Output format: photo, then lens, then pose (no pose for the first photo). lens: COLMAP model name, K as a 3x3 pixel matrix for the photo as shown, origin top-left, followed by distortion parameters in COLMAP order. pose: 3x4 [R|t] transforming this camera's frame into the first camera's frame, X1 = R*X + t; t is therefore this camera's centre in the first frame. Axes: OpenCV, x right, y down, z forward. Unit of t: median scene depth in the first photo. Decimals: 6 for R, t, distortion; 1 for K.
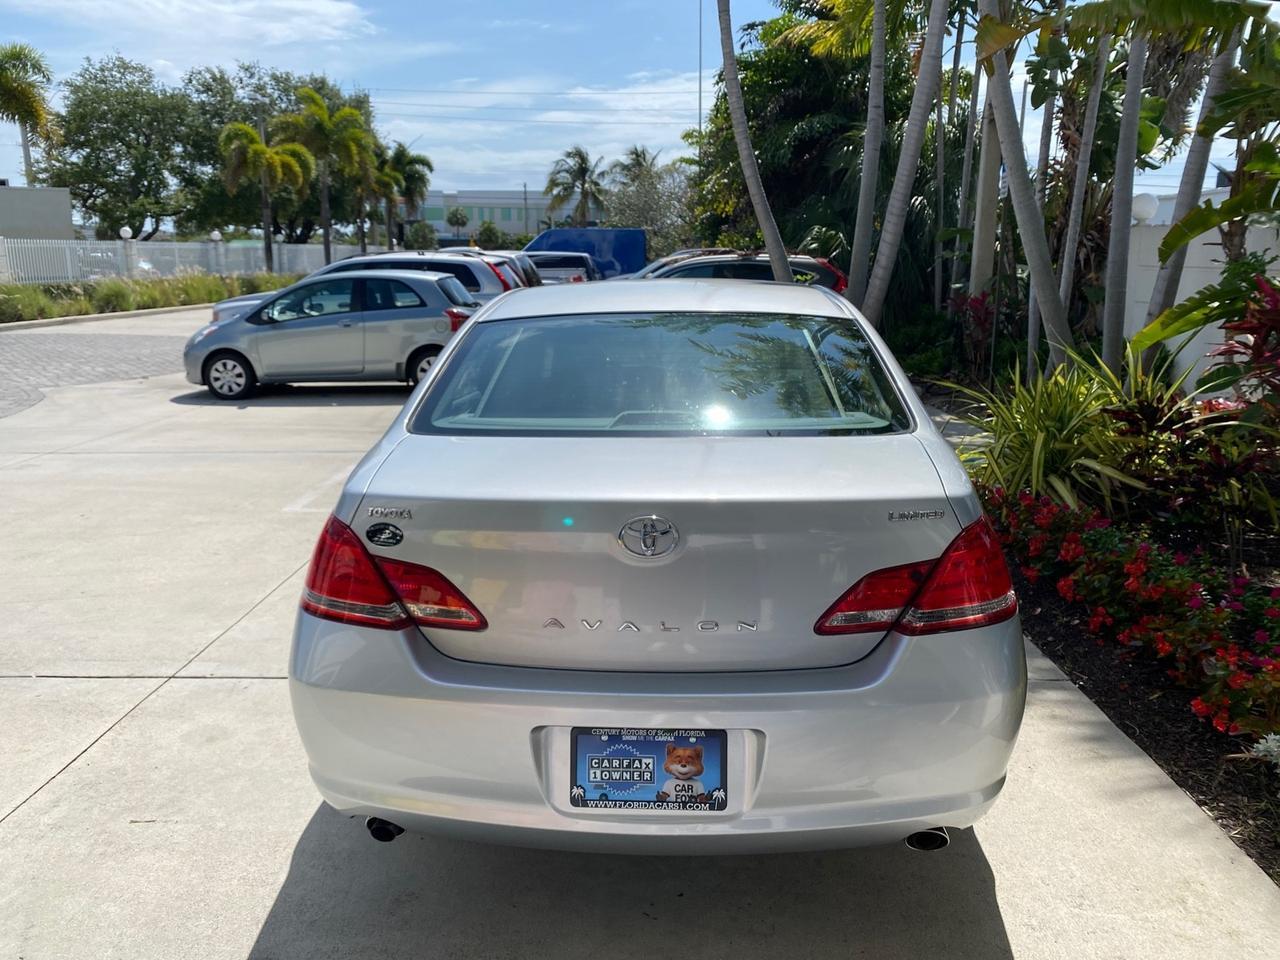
lens RADIAL K [[981.2, 0, 642.3], [0, 981.2, 478.9], [0, 0, 1]] dist [0.029288, -0.036720]
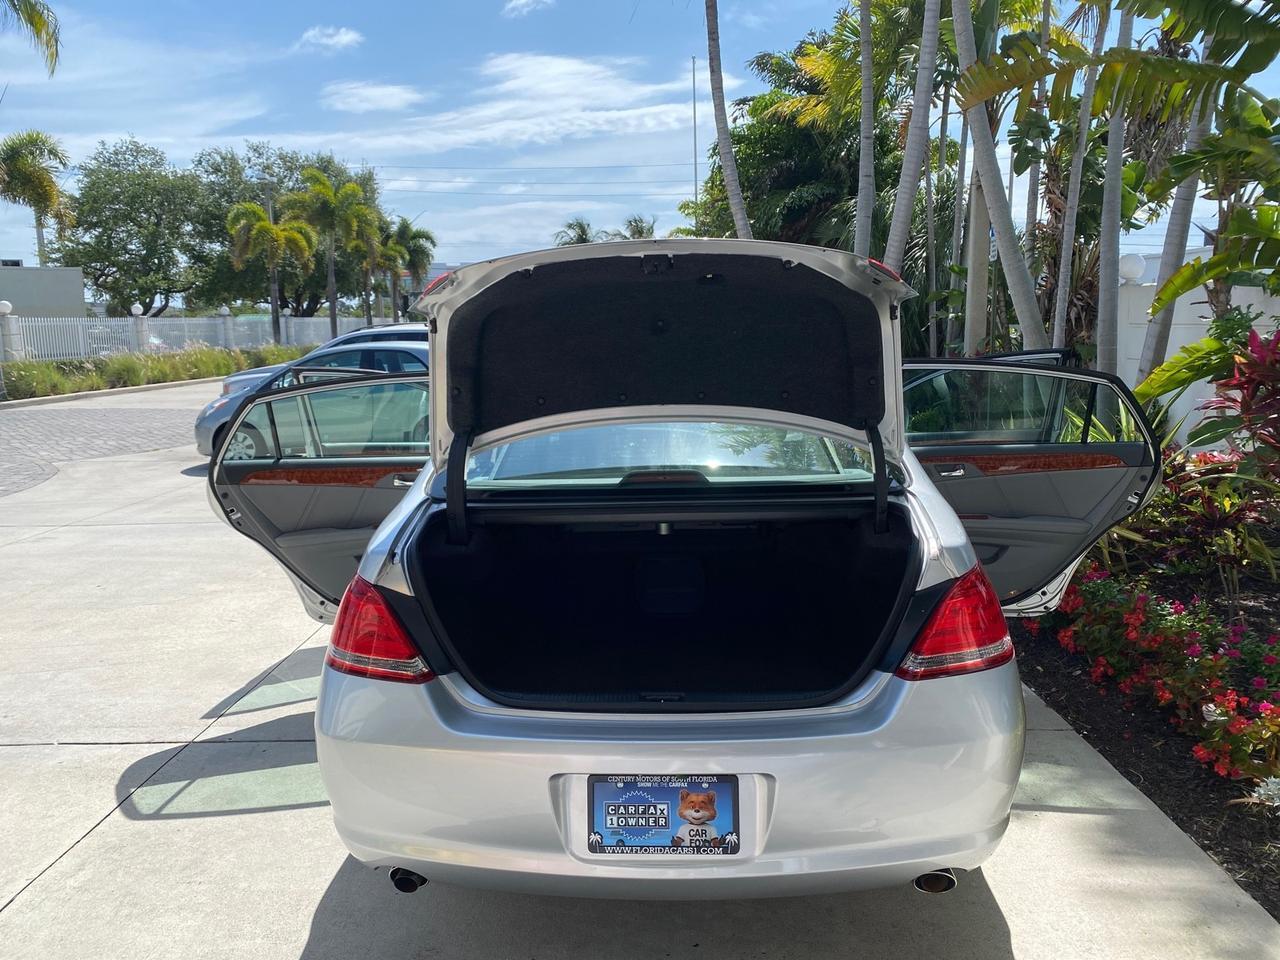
lens RADIAL K [[981.2, 0, 640.4], [0, 981.2, 475.7], [0, 0, 1]] dist [0.029288, -0.036720]
pose [[0.999825, -0.018112, -0.004652, -0.001205], [0.017755, 0.997547, -0.067715, 0.001447], [0.005867, 0.067620, 0.997694, -0.011745]]
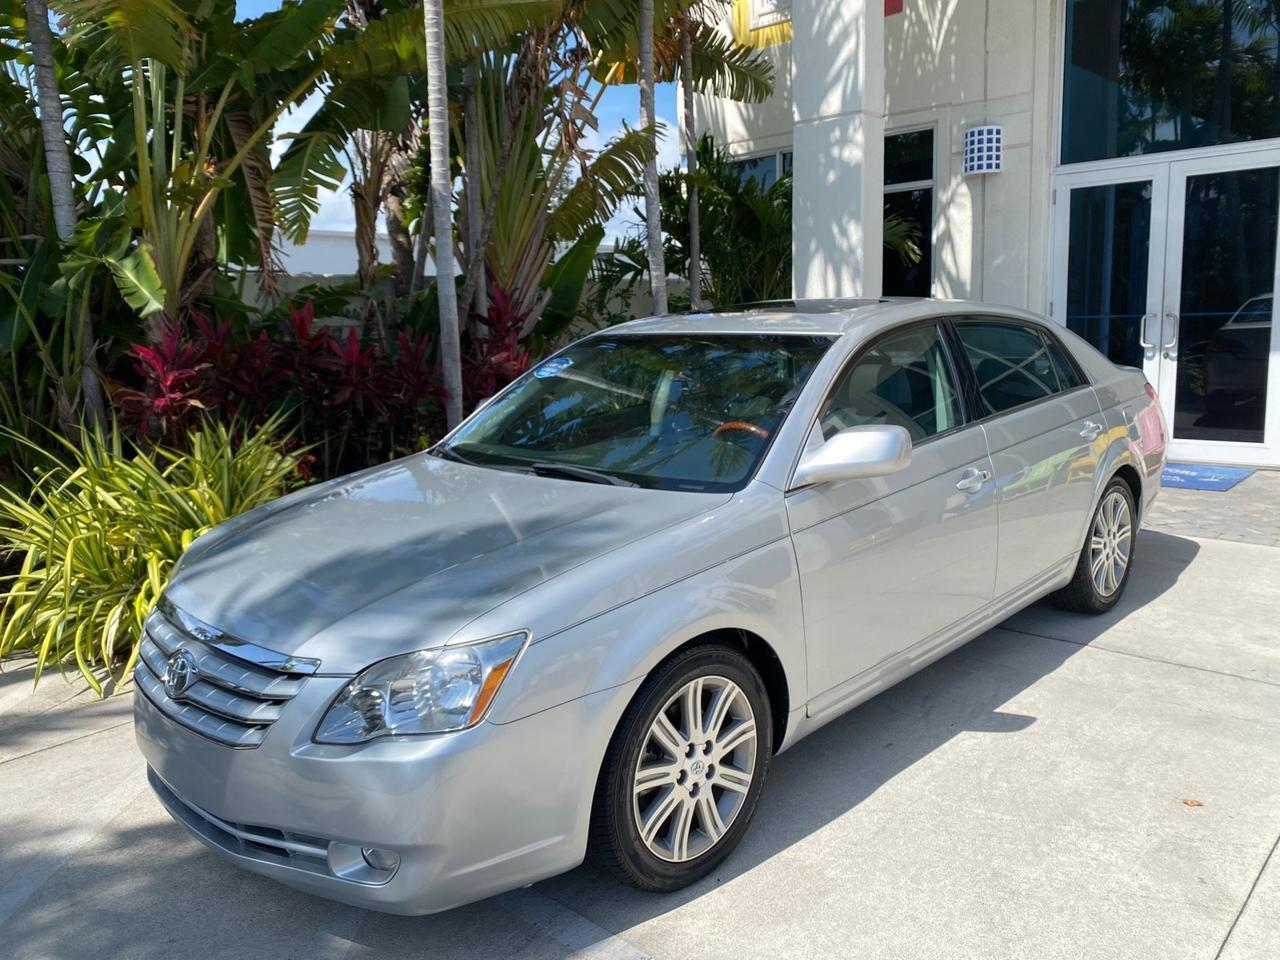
lens RADIAL K [[981.2, 0, 638.7], [0, 981.2, 473.5], [0, 0, 1]] dist [0.029288, -0.036720]
pose [[-0.734862, -0.083269, 0.673085, -0.215531], [0.182060, 0.931789, 0.314044, -0.151023], [-0.653323, 0.353321, -0.669577, 0.726127]]
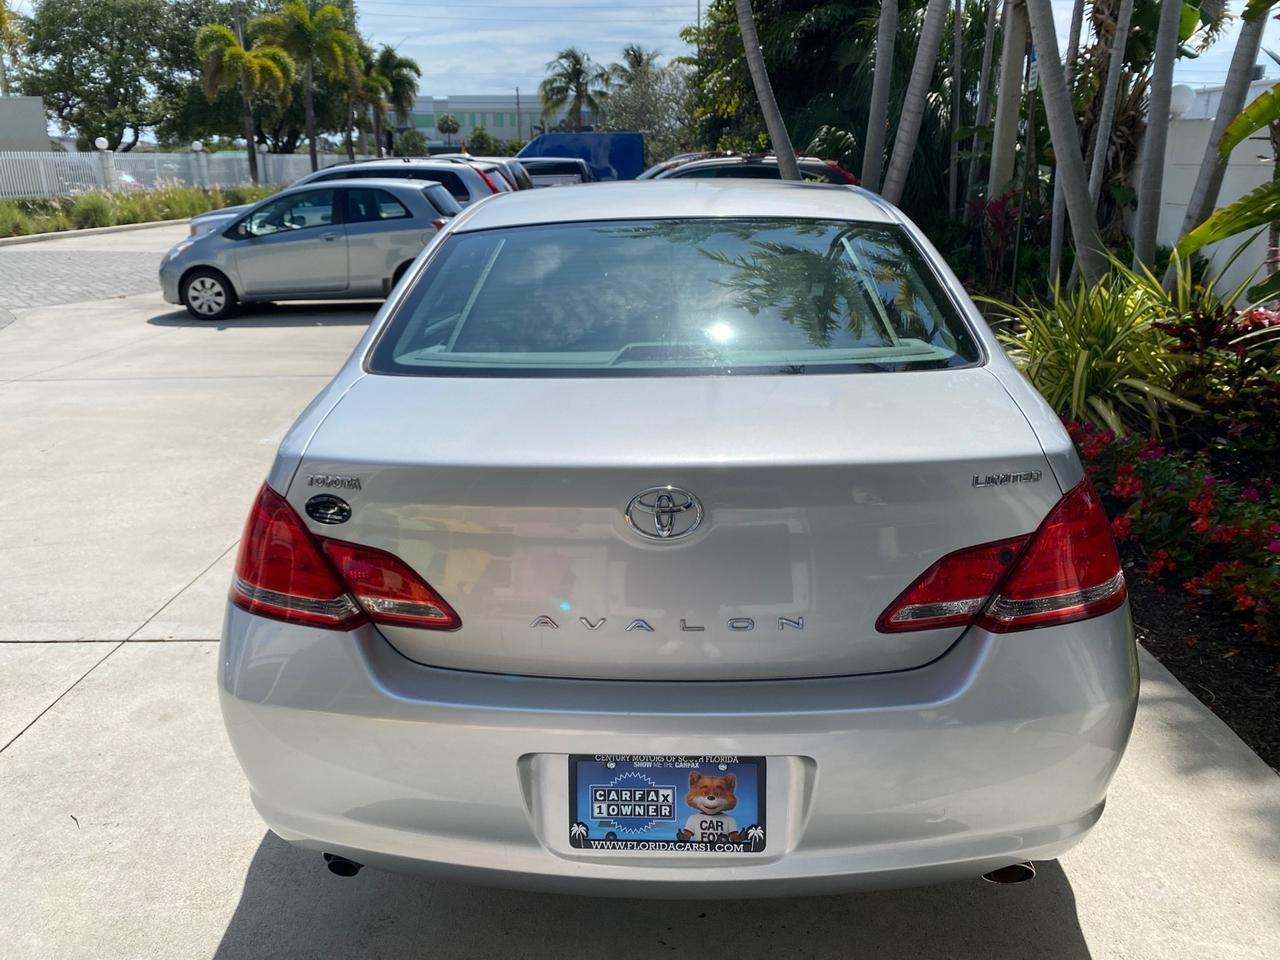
lens RADIAL K [[981.2, 0, 642.8], [0, 981.2, 475.5], [0, 0, 1]] dist [0.029288, -0.036720]
pose [[0.999933, -0.011590, -0.000234, -0.001909], [0.011568, 0.996384, 0.084175, -0.006852], [-0.000742, -0.084172, 0.996451, 0.043494]]
